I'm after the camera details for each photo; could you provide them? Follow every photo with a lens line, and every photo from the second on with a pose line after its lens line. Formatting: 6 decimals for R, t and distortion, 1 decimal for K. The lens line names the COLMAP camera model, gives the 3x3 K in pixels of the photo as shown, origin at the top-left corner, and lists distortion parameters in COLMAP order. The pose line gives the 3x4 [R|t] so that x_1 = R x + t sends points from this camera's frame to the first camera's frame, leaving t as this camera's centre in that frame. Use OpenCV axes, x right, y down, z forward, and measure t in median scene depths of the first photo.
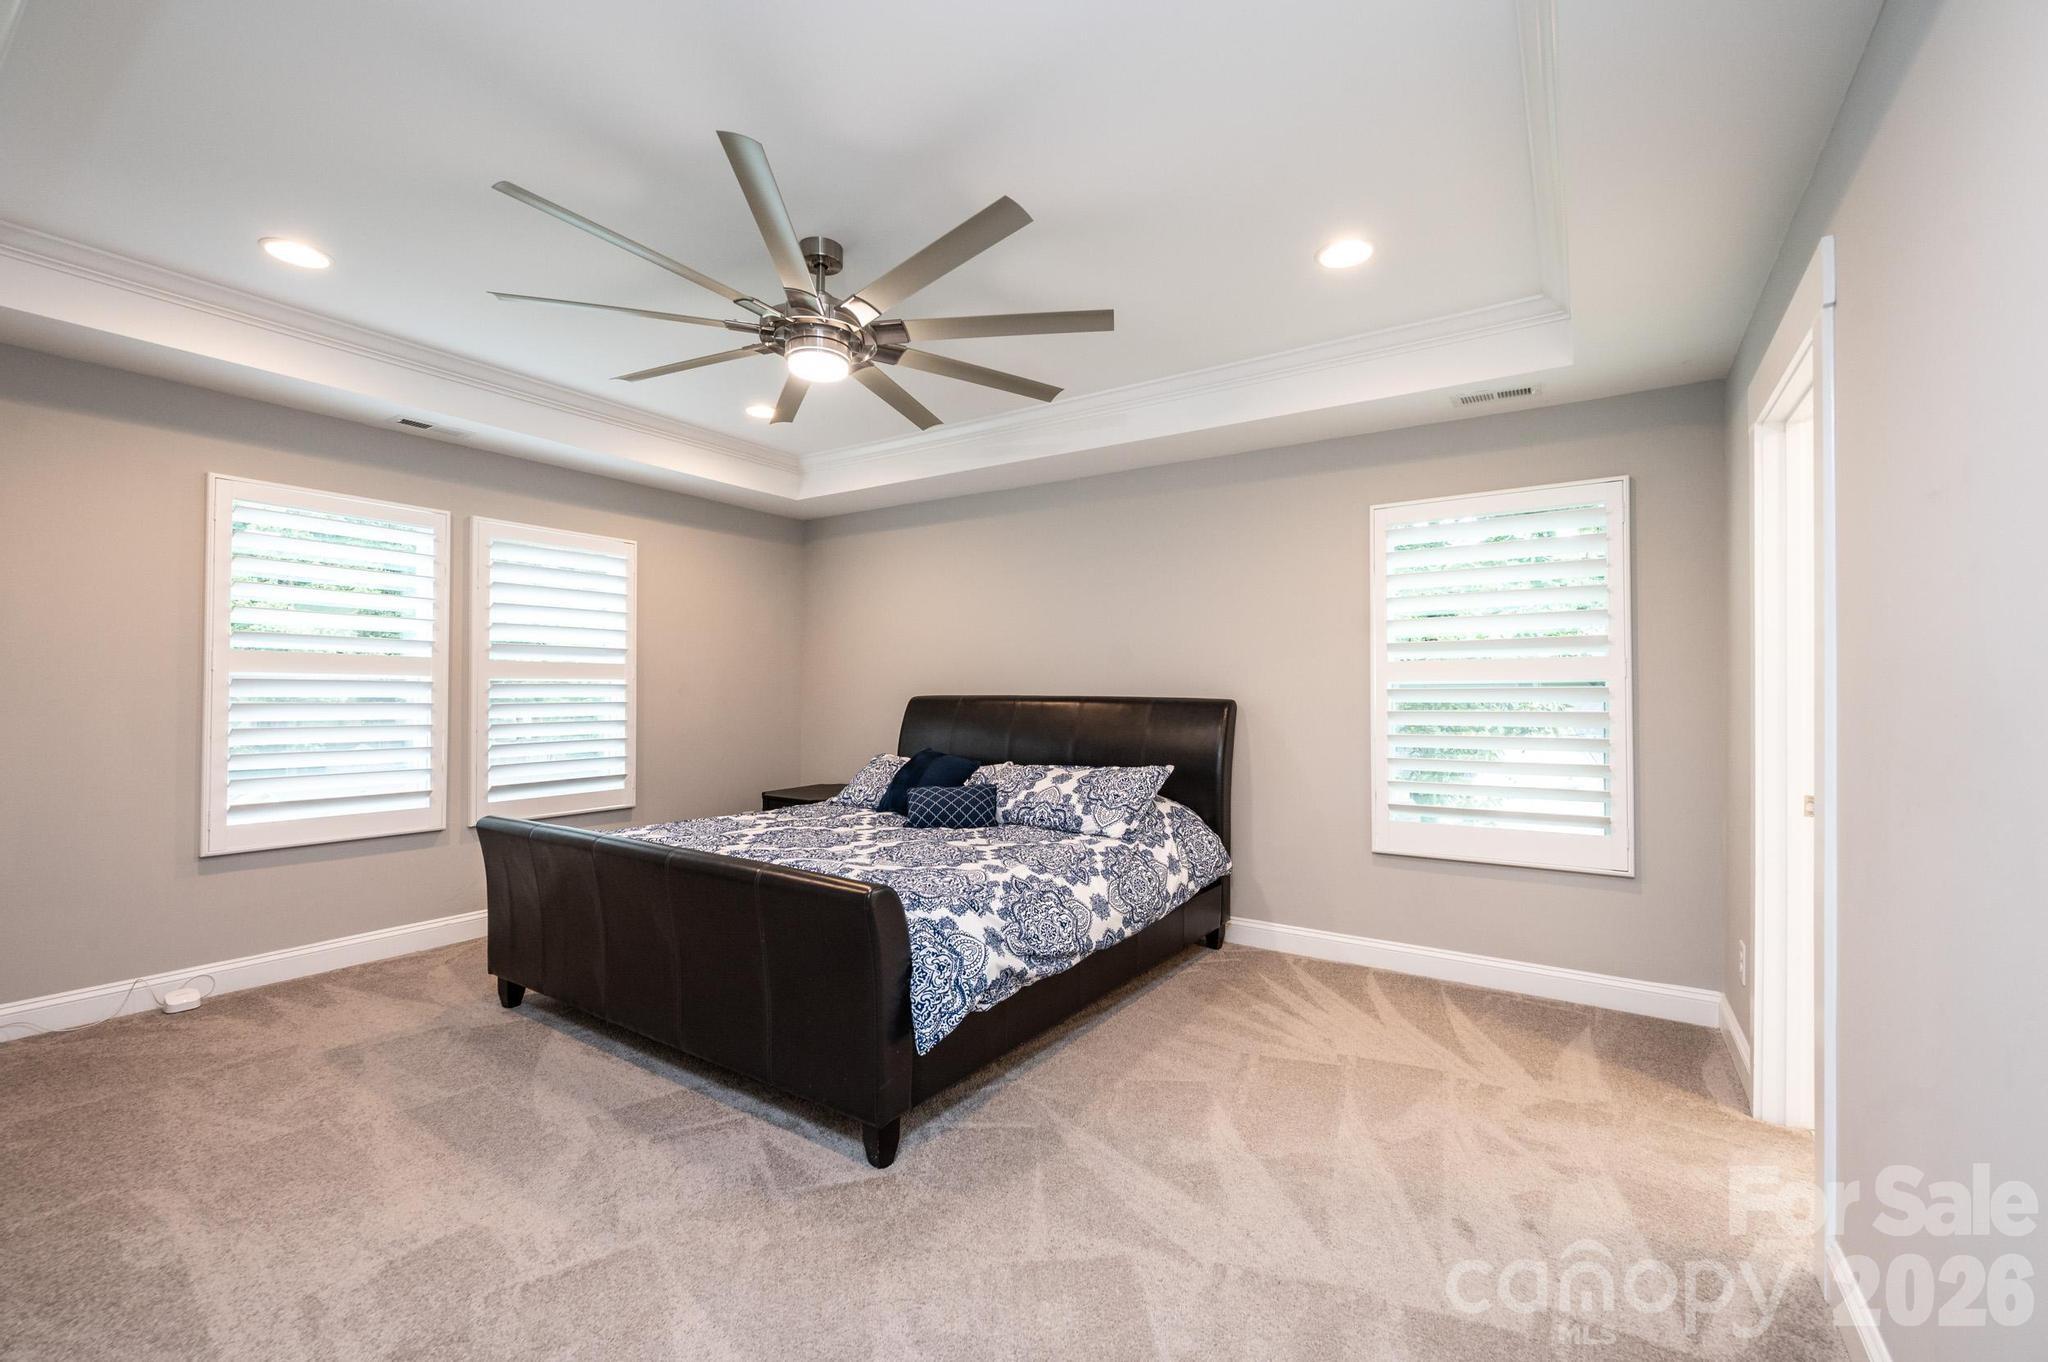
lens RADIAL K [[844.8, 0, 1011.0], [0, 844.8, 686.5], [0, 0, 1]] dist [-0.001721, -0.000151]
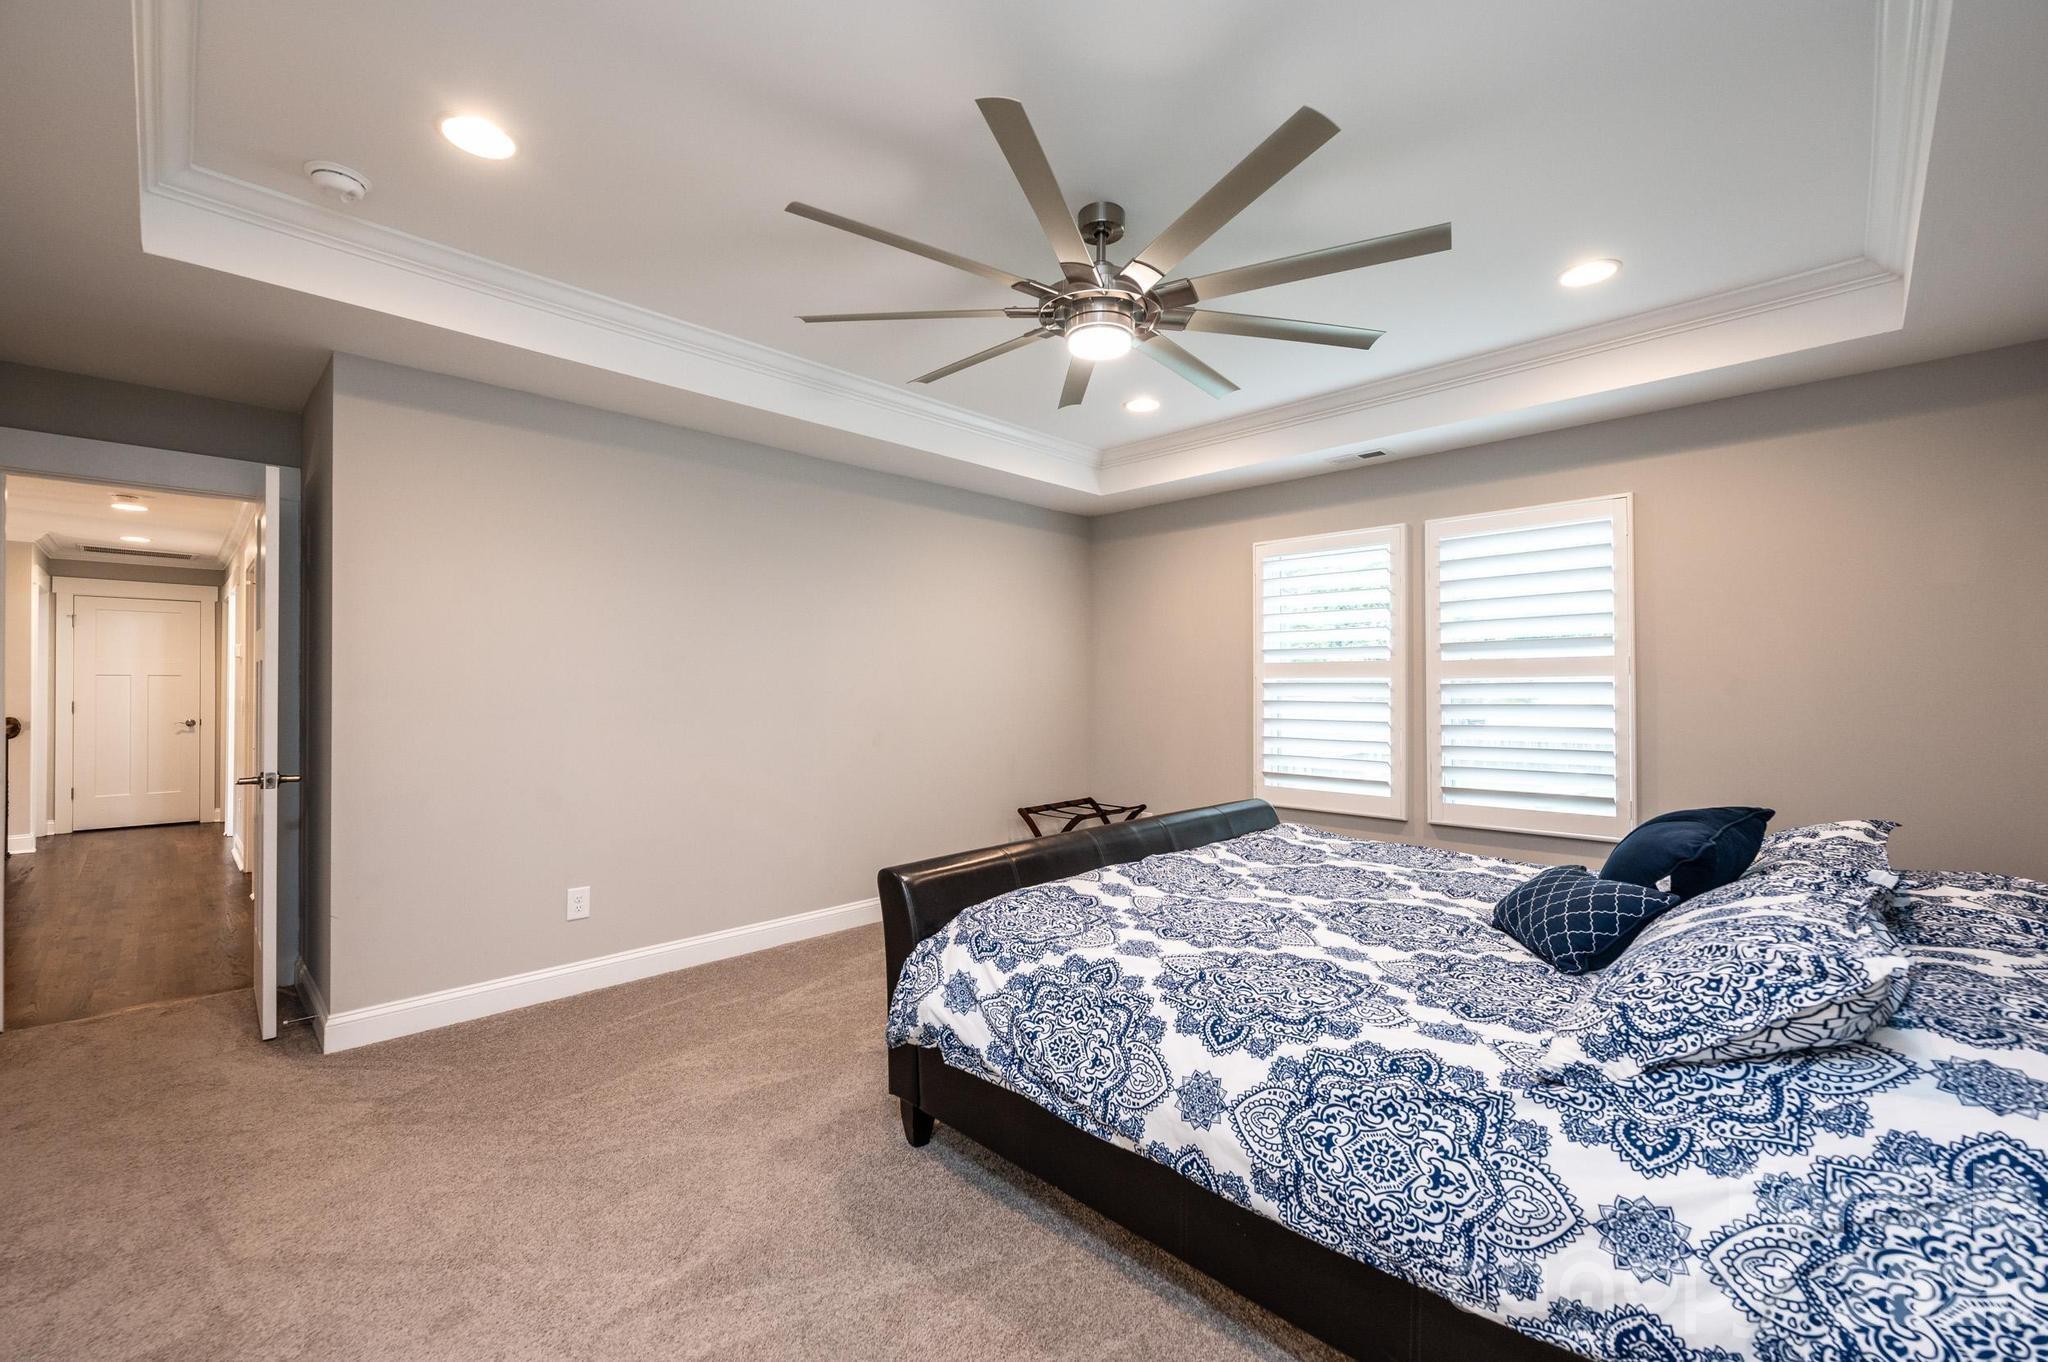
lens RADIAL K [[844.8, 0, 1025.5], [0, 844.8, 678.4], [0, 0, 1]] dist [-0.001721, -0.000151]
pose [[-0.170371, -0.016891, -0.985235, 0.476445], [0.007998, 0.999796, -0.018523, 0.005006], [0.985347, -0.011036, -0.170201, 0.724295]]
